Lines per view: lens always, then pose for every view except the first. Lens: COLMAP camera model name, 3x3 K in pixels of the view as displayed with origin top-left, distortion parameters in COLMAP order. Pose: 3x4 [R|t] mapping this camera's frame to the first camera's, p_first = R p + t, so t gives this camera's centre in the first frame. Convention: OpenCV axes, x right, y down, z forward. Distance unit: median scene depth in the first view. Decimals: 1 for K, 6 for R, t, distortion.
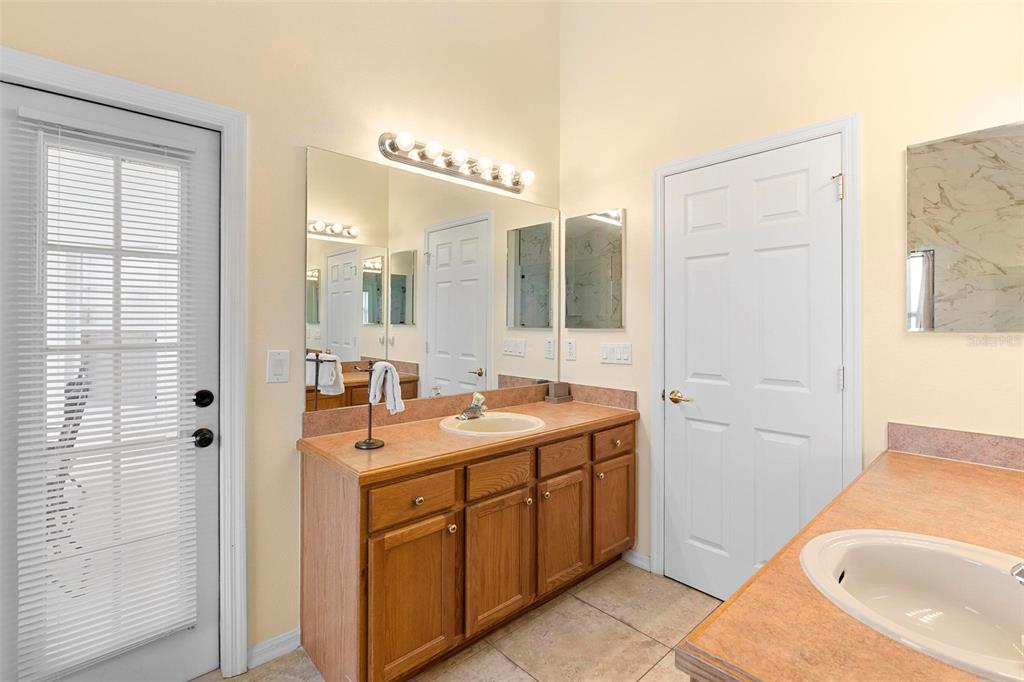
lens RADIAL K [[471.1, 0, 512.4], [0, 471.1, 326.9], [0, 0, 1]] dist [-0.004618, 0.000427]
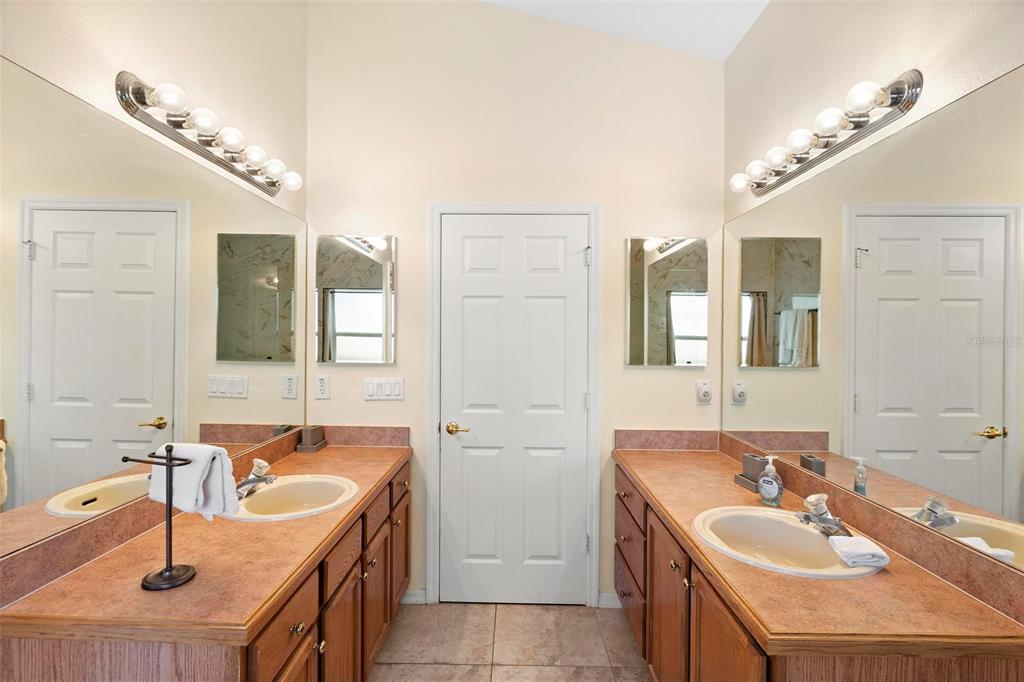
lens RADIAL K [[484.2, 0, 512.0], [0, 484.2, 341.0], [0, 0, 1]] dist [-0.010722, 0.000221]
pose [[0.691708, -0.006588, 0.722148, -0.331938], [-0.003286, 0.999919, 0.012270, -0.057691], [-0.722170, -0.010860, 0.691630, 0.161940]]
